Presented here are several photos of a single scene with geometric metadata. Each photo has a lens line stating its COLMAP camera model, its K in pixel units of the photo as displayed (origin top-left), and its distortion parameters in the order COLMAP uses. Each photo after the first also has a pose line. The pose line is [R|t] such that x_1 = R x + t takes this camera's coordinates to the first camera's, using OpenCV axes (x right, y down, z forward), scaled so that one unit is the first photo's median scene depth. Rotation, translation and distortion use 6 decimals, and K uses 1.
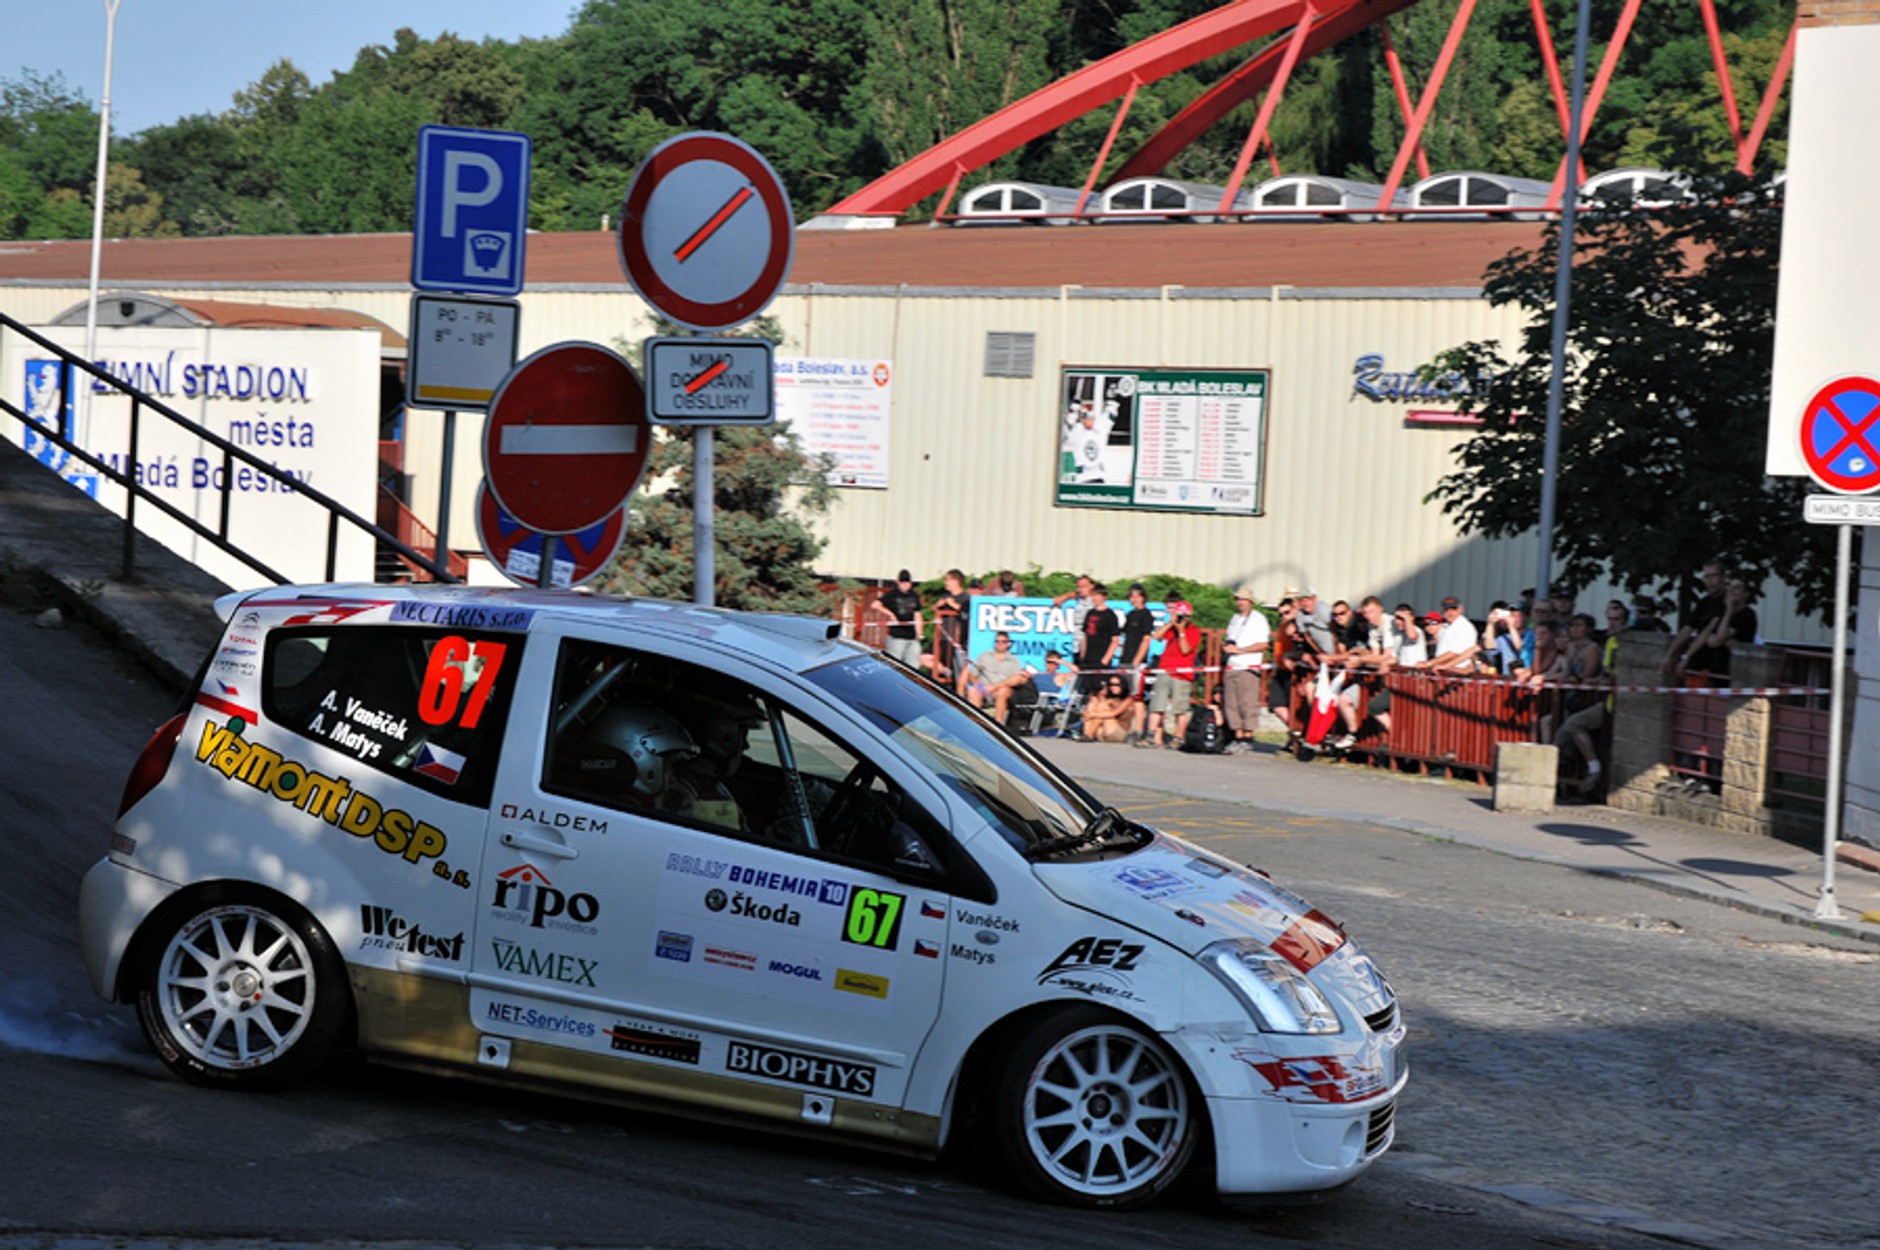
lens RADIAL K [[5028.8, 0, 942.2], [0, 5028.8, 691.4], [0, 0, 1]] dist [0.001378, 1.173718]
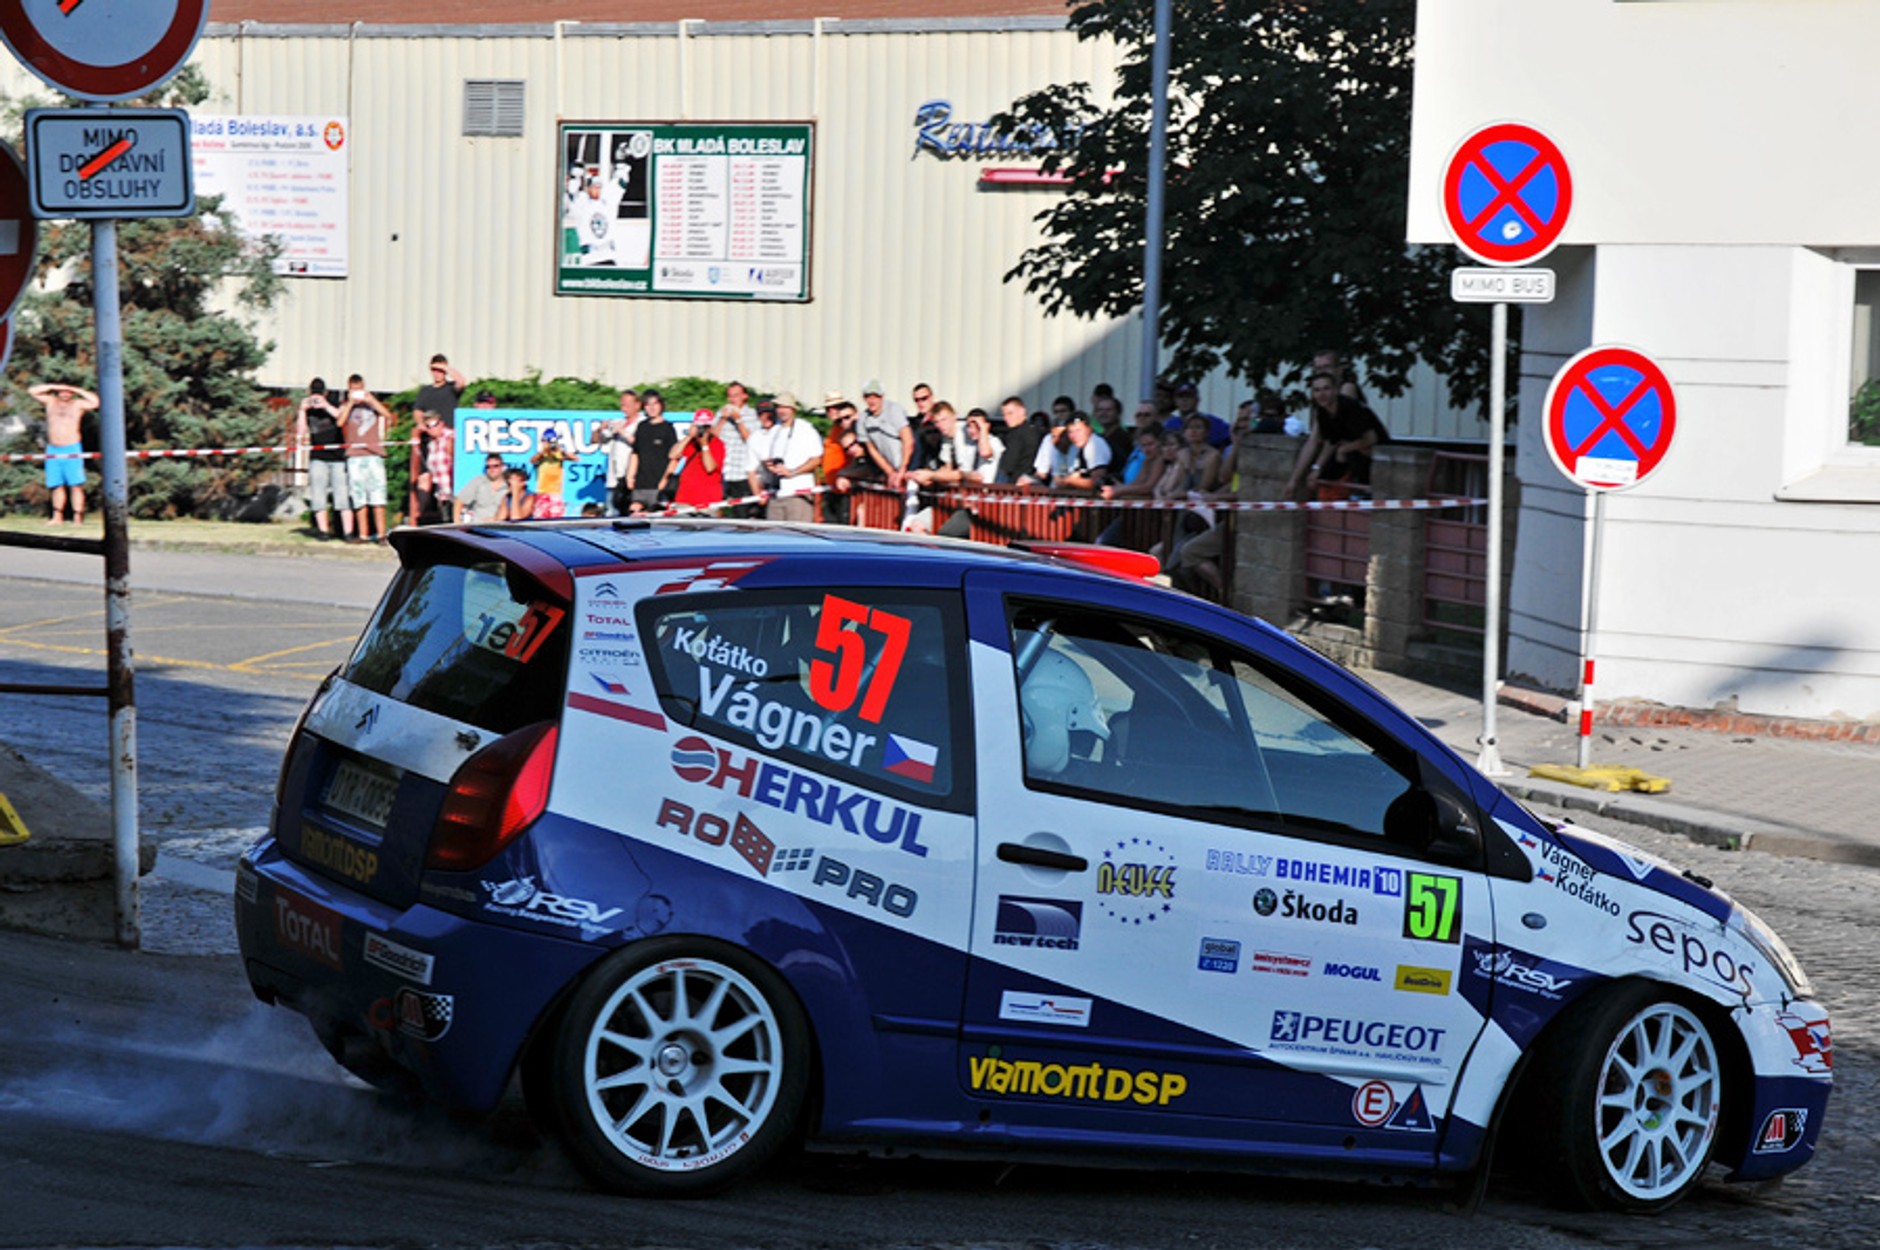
lens RADIAL K [[5028.8, 0, 942.2], [0, 5028.8, 691.4], [0, 0, 1]] dist [0.001378, 1.173718]
pose [[0.992204, -0.032412, 0.120335, -0.015207], [0.028599, 0.999037, 0.033274, 0.001595], [-0.121297, -0.029573, 0.992176, 0.187625]]
